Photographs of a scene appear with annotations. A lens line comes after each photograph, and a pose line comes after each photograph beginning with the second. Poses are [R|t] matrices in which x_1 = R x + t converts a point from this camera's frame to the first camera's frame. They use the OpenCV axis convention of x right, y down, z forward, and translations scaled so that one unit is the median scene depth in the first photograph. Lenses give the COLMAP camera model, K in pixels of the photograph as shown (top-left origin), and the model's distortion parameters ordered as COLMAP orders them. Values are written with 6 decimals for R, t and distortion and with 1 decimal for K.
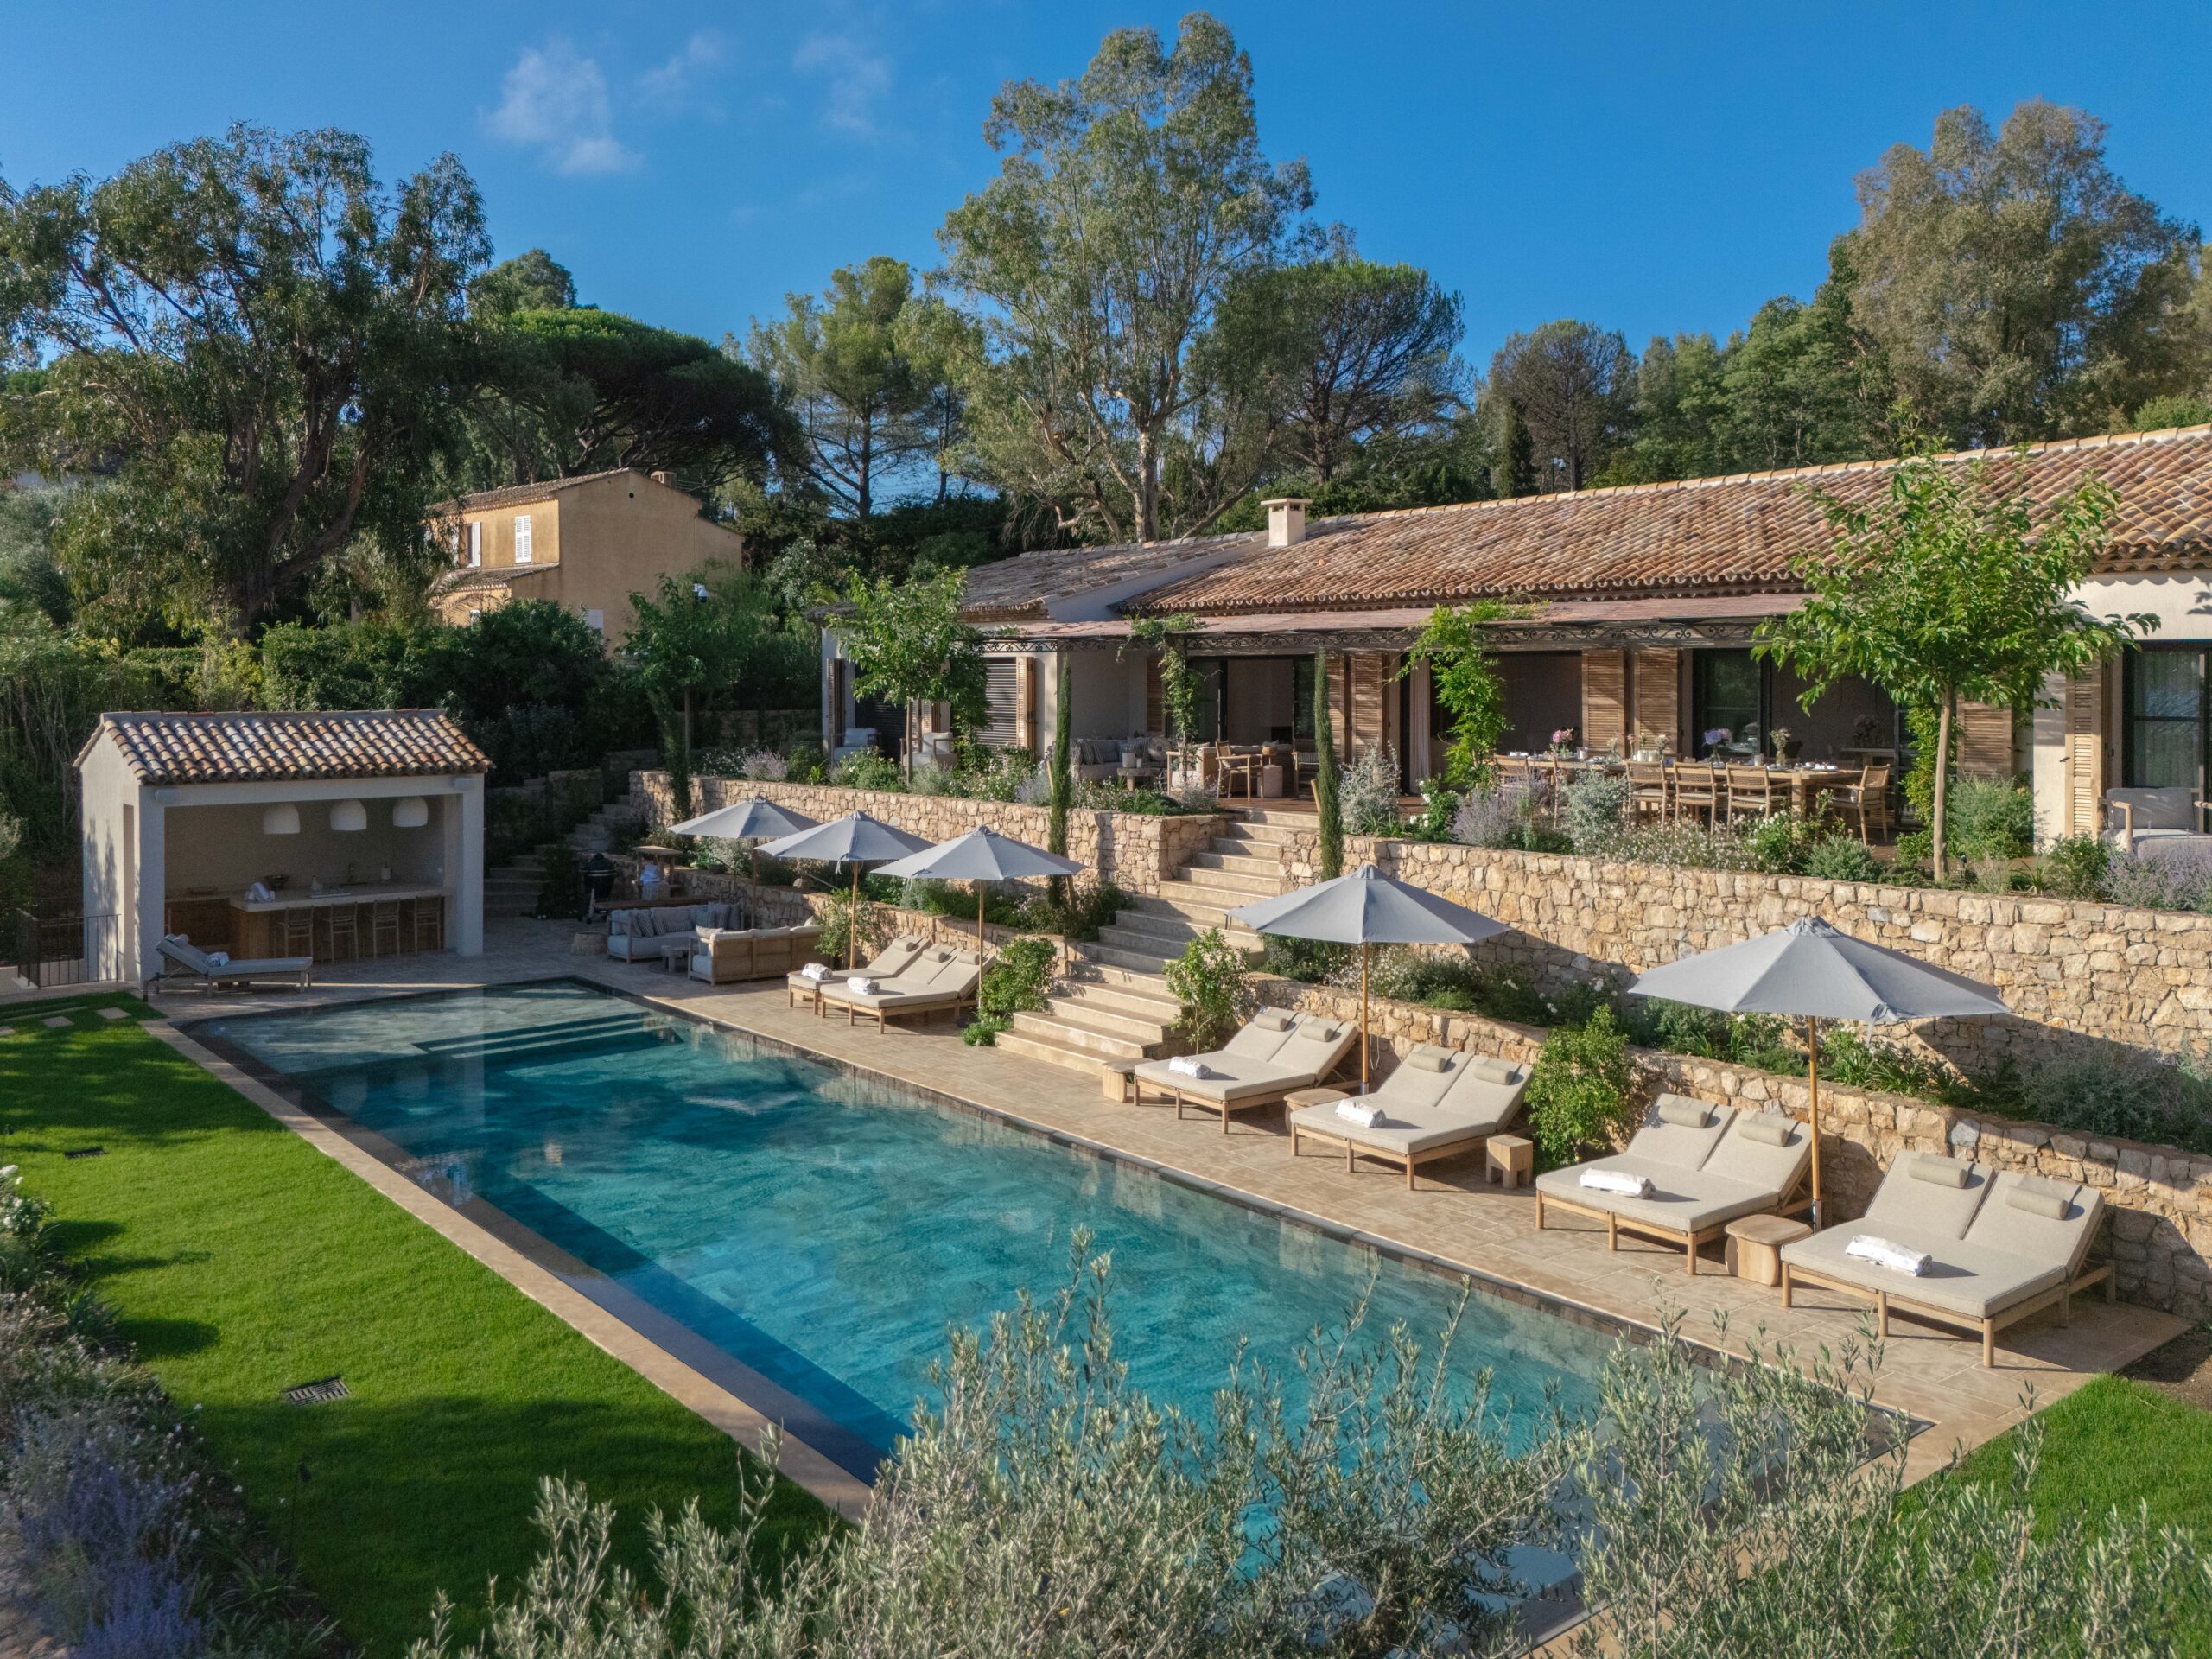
lens RADIAL K [[1752.7, 0, 1078.5], [0, 1752.7, 748.4], [0, 0, 1]] dist [0.092403, -0.156311]
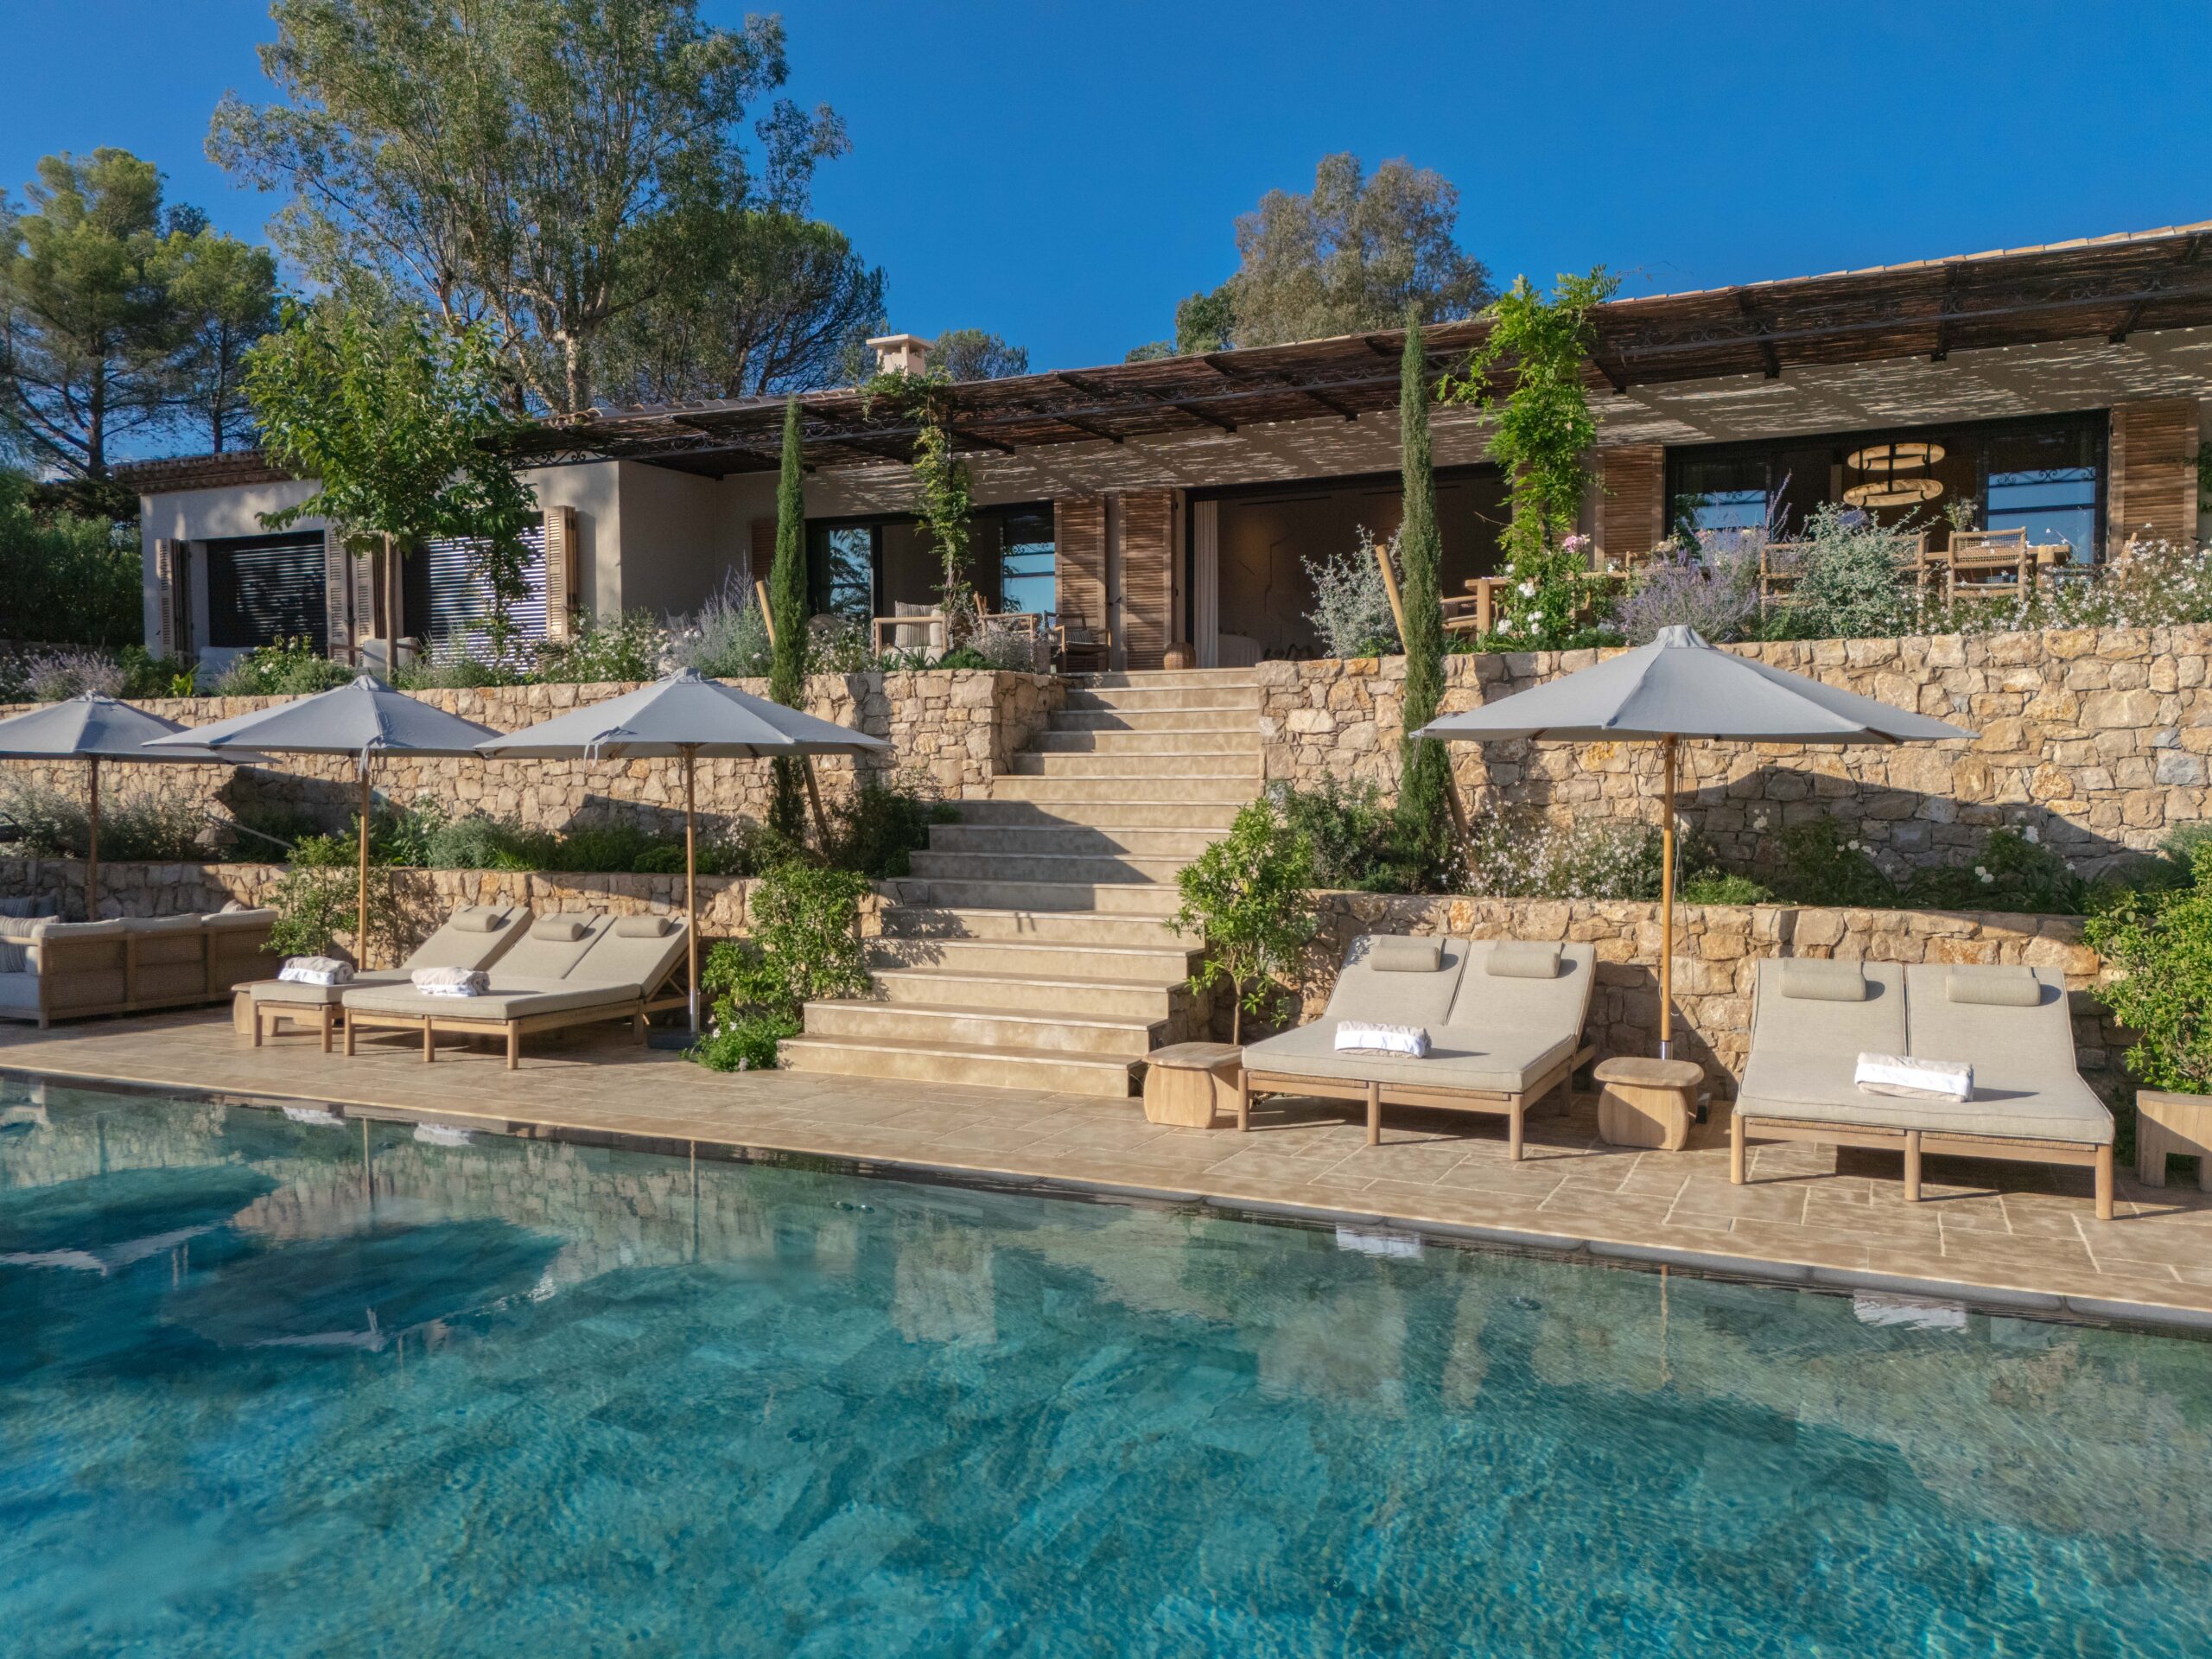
lens RADIAL K [[1621.0, 0, 1116.8], [0, 1621.0, 843.4], [0, 0, 1]] dist [0.067809, -0.060900]
pose [[0.892214, -0.019328, 0.451199, -0.158451], [0.021412, 0.999771, 0.000485, 0.096829], [-0.451105, 0.009228, 0.892423, 0.486038]]
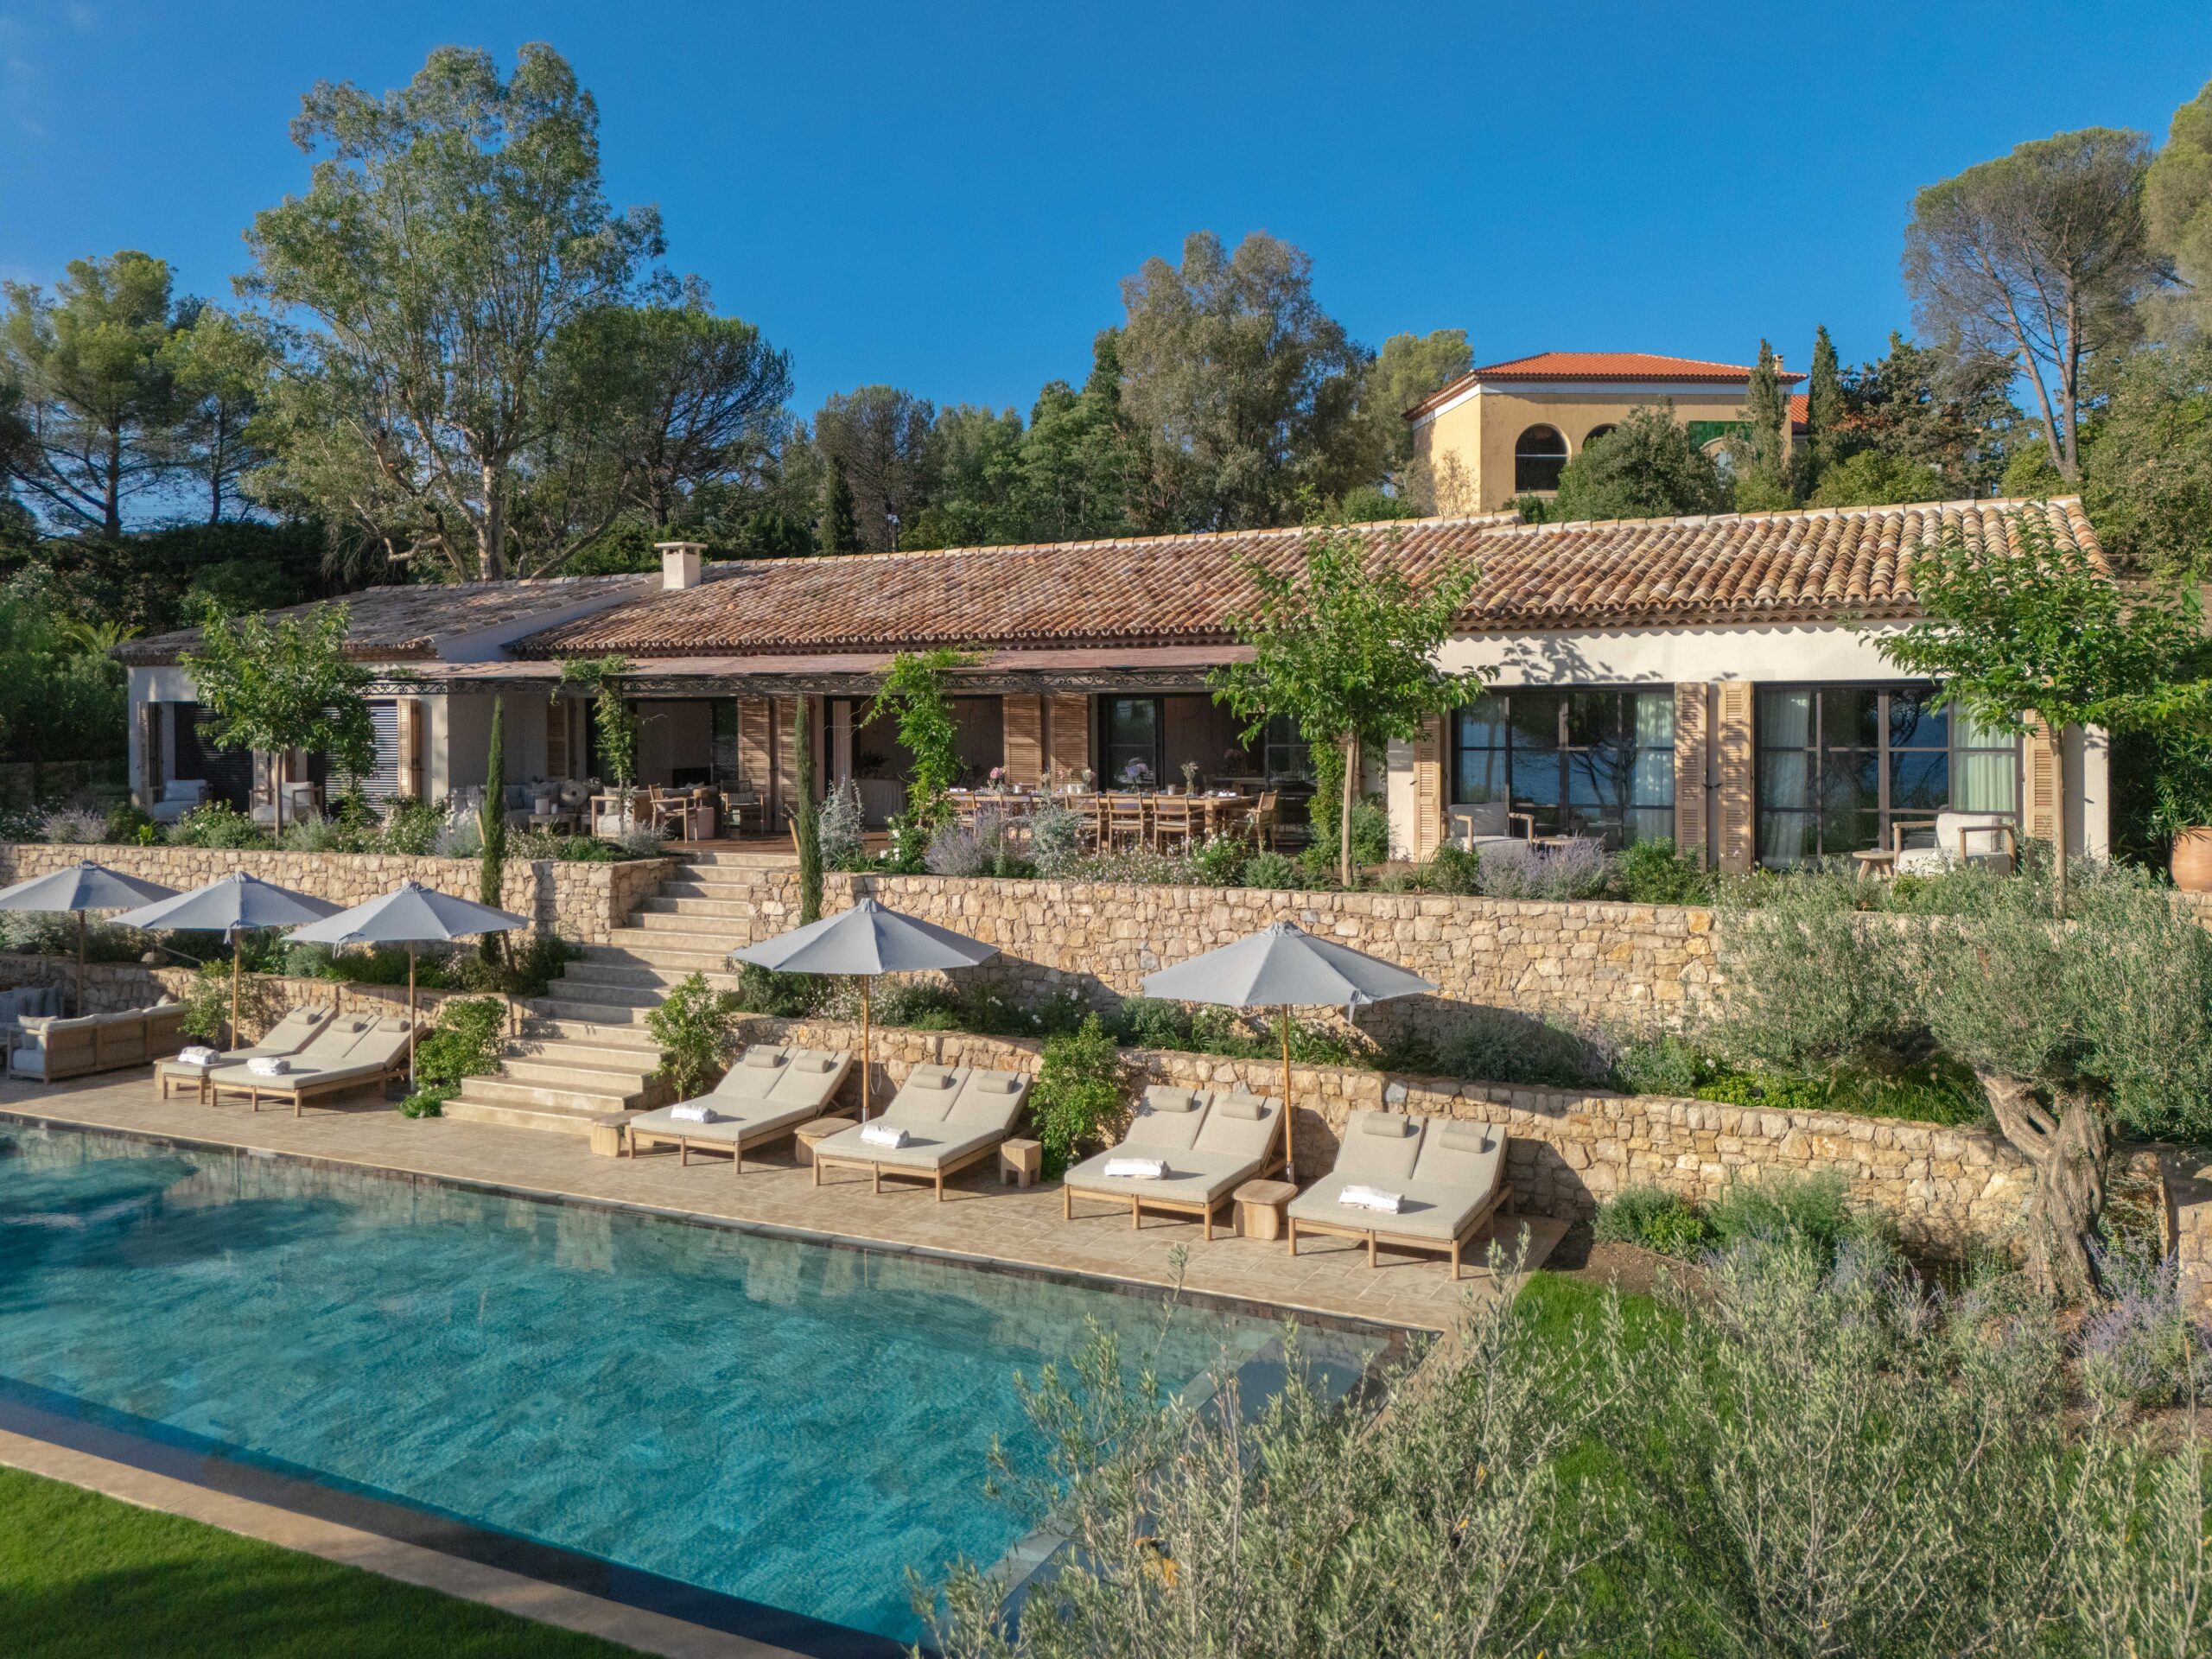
lens RADIAL K [[1689.7, 0, 1140.4], [0, 1689.7, 756.6], [0, 0, 1]] dist [0.068297, -0.063876]
pose [[0.901990, -0.017047, 0.431421, -0.092868], [0.024492, 0.999631, -0.011707, -0.001986], [-0.431062, 0.021126, 0.902075, 0.013893]]
